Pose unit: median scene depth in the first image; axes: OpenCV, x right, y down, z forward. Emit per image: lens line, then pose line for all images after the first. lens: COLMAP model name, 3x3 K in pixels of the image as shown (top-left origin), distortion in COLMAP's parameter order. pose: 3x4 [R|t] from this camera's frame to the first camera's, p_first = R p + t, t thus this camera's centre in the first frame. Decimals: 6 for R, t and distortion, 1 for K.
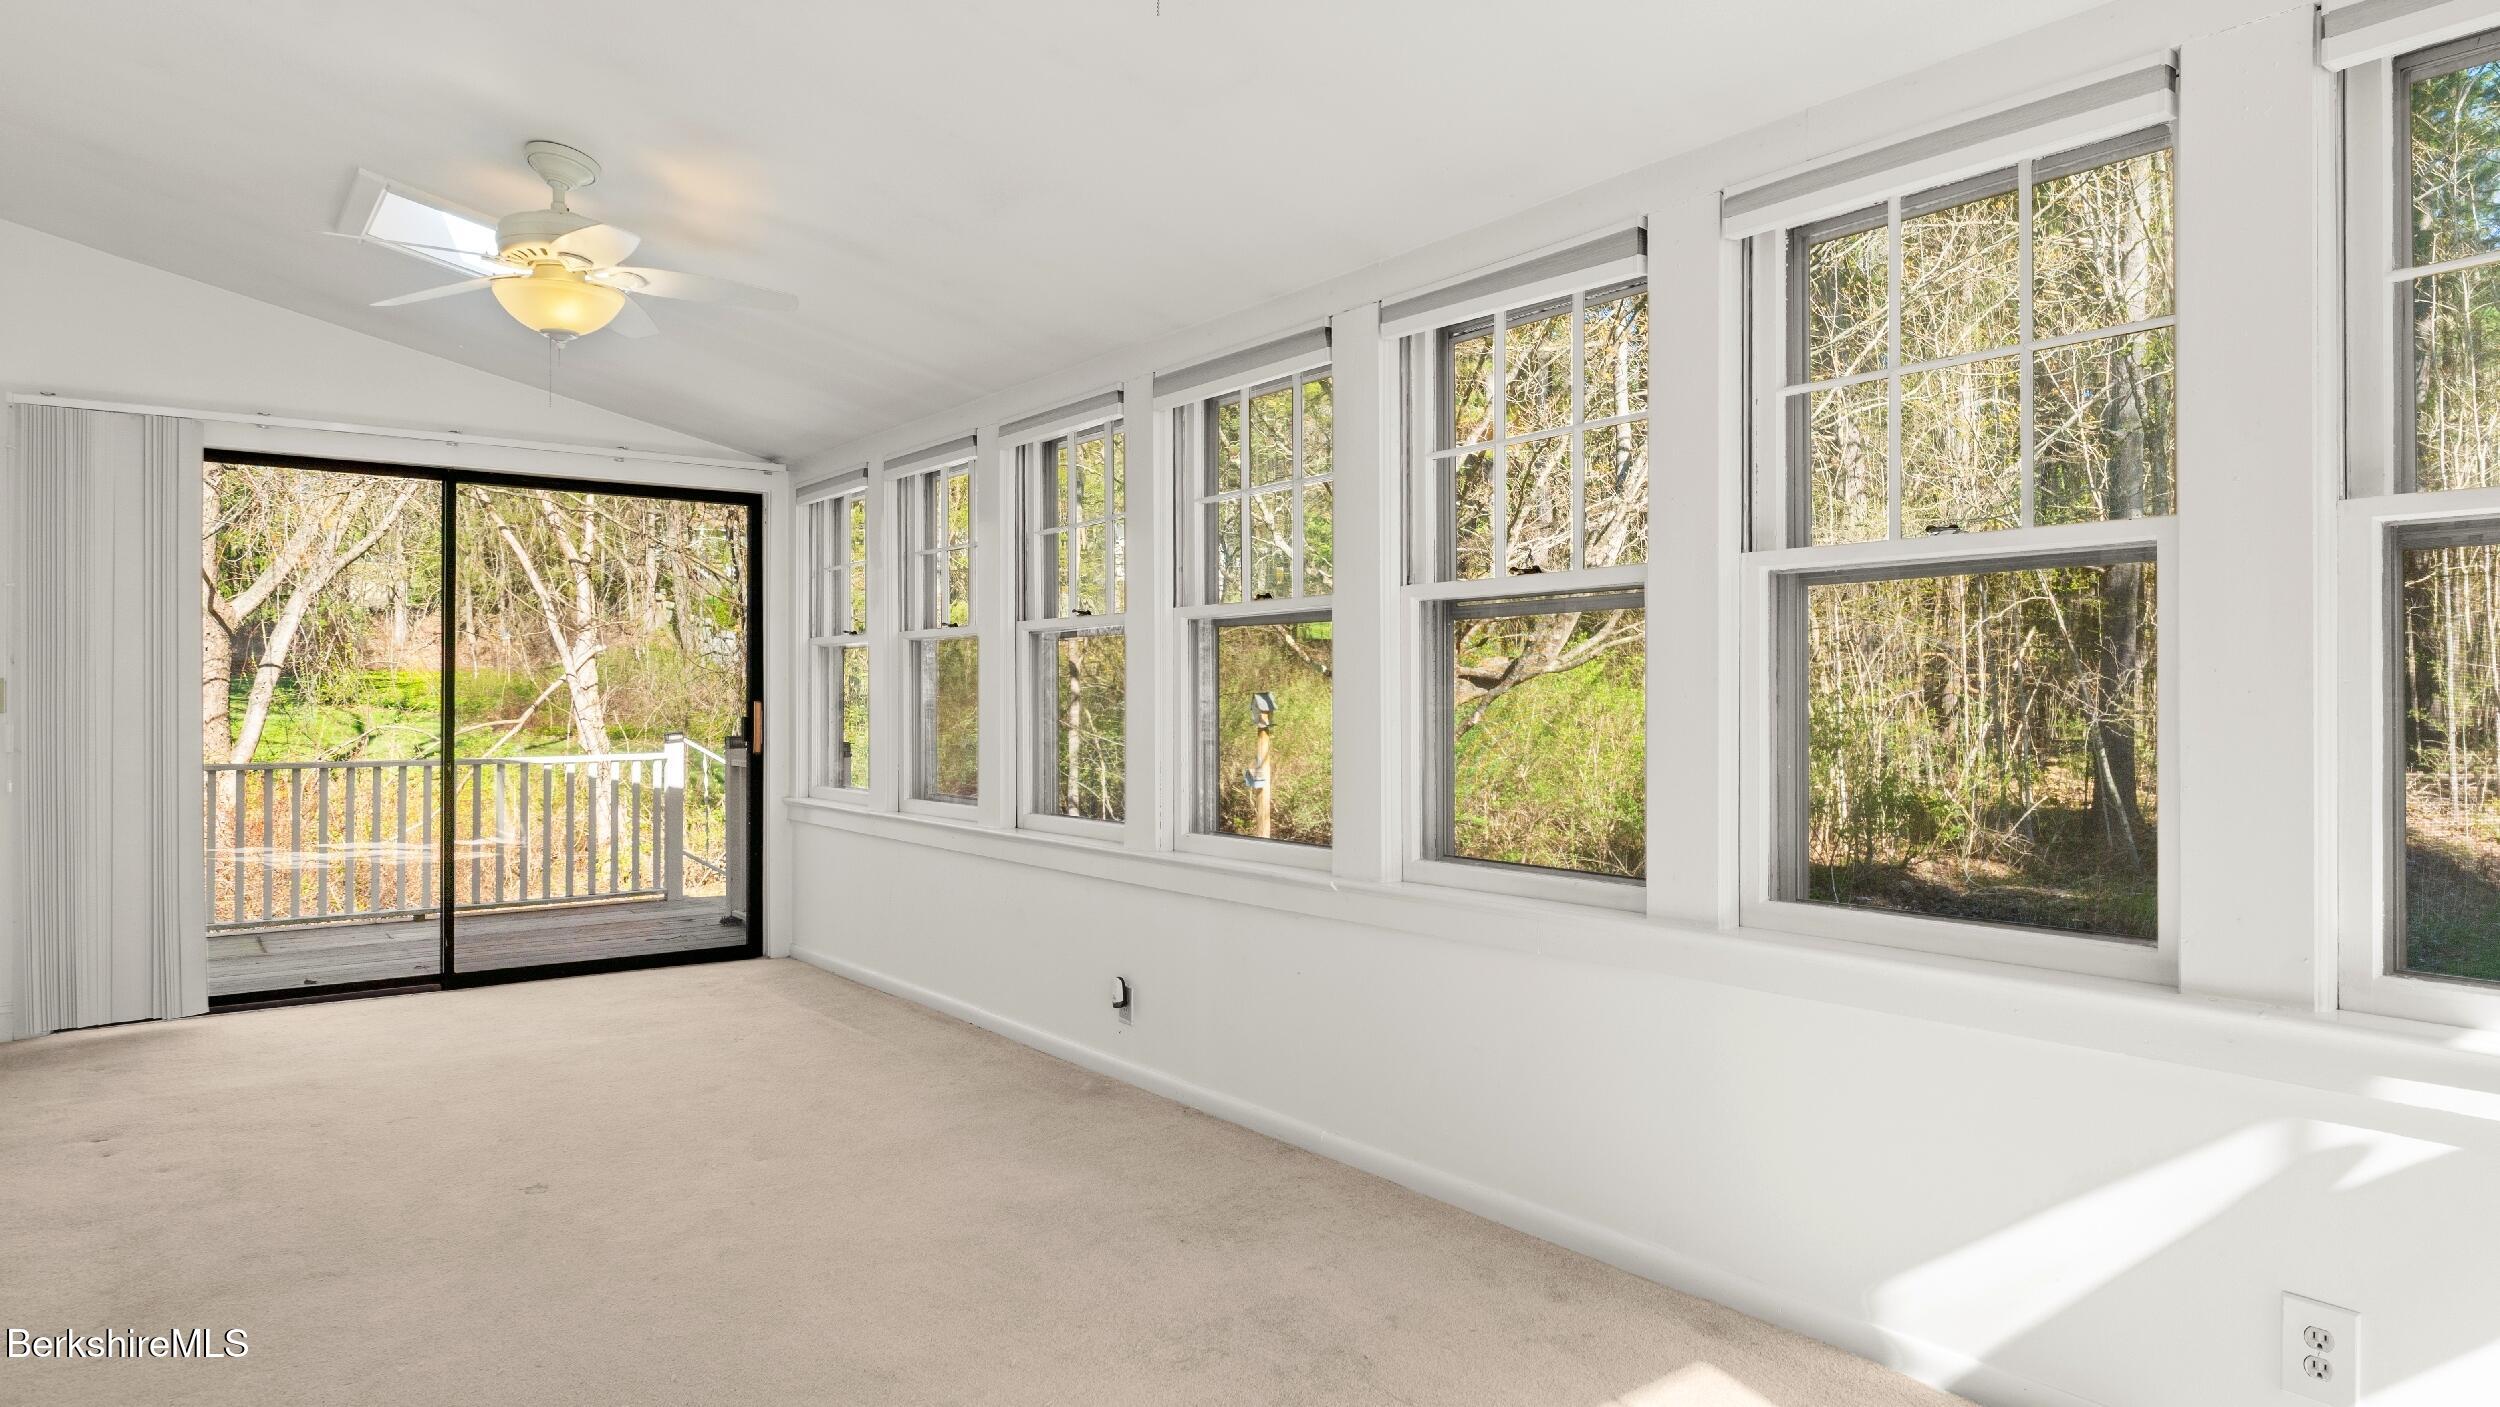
lens RADIAL K [[1489.6, 0, 1246.4], [0, 1489.6, 705.6], [0, 0, 1]] dist [-0.006079, -0.000421]
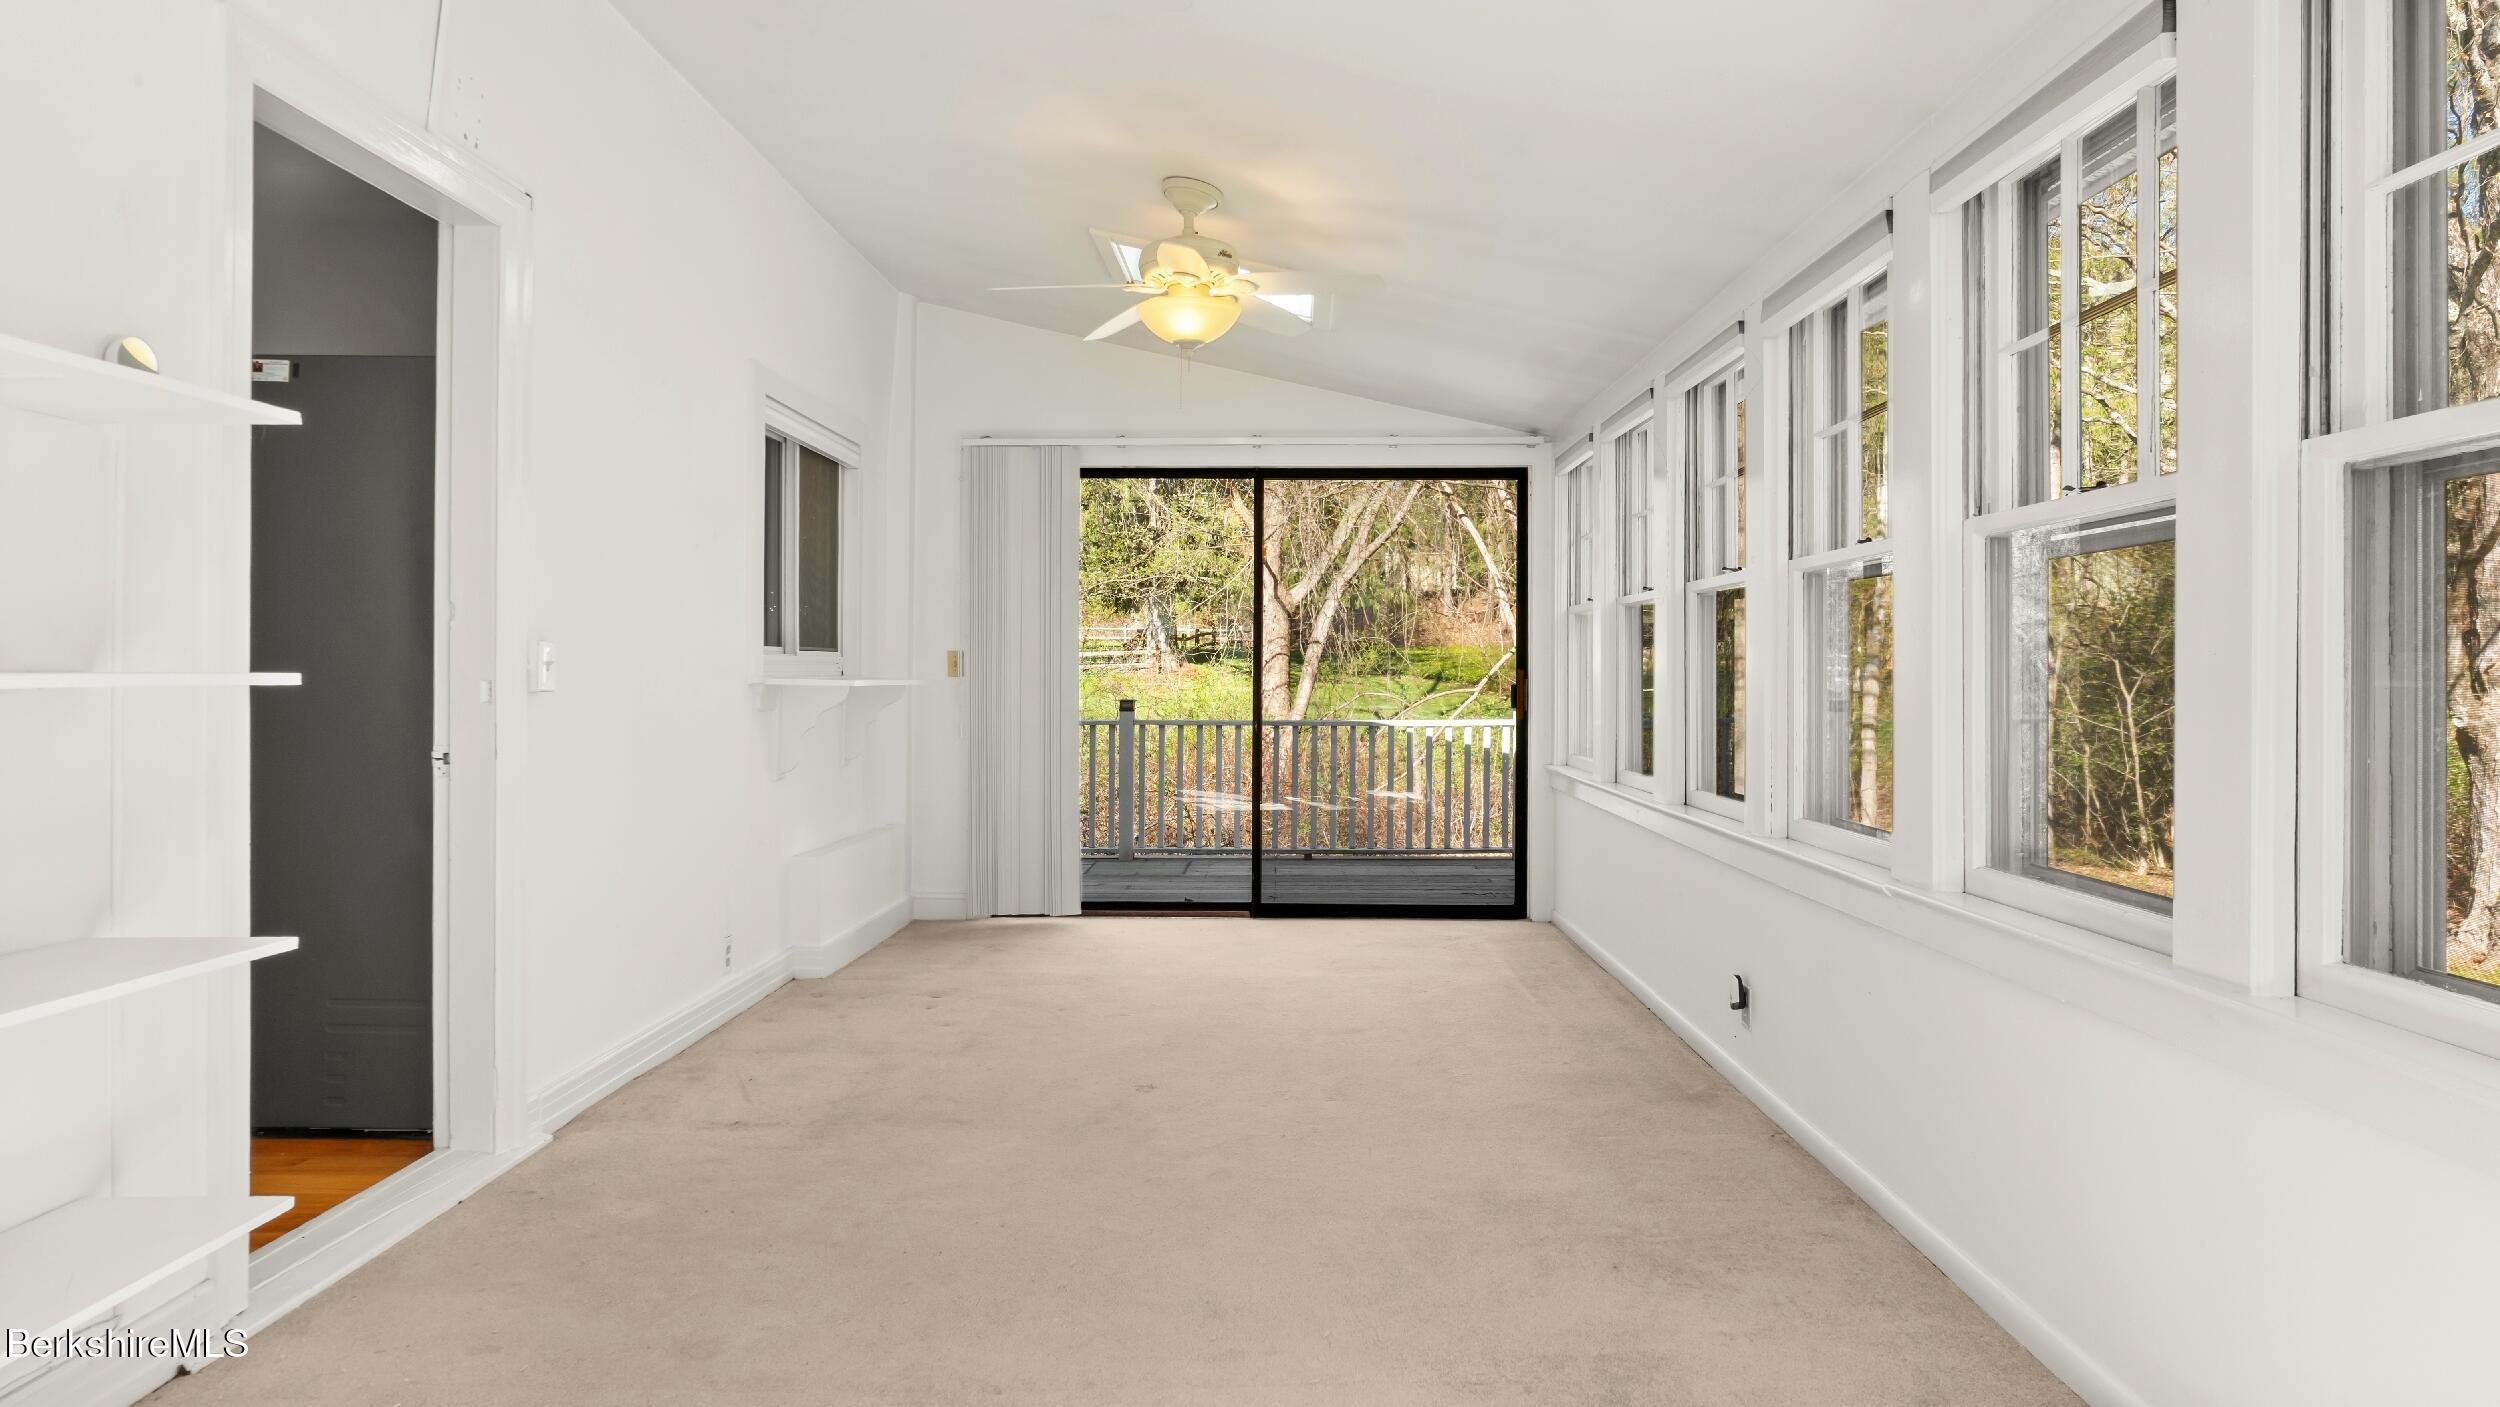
lens RADIAL K [[1489.6, 0, 1247.8], [0, 1489.6, 682.8], [0, 0, 1]] dist [-0.006079, -0.000421]
pose [[0.781764, 0.006568, -0.623540, 0.180659], [-0.004859, 0.999978, 0.004441, 0.002830], [0.623556, -0.000442, 0.781779, 0.086485]]
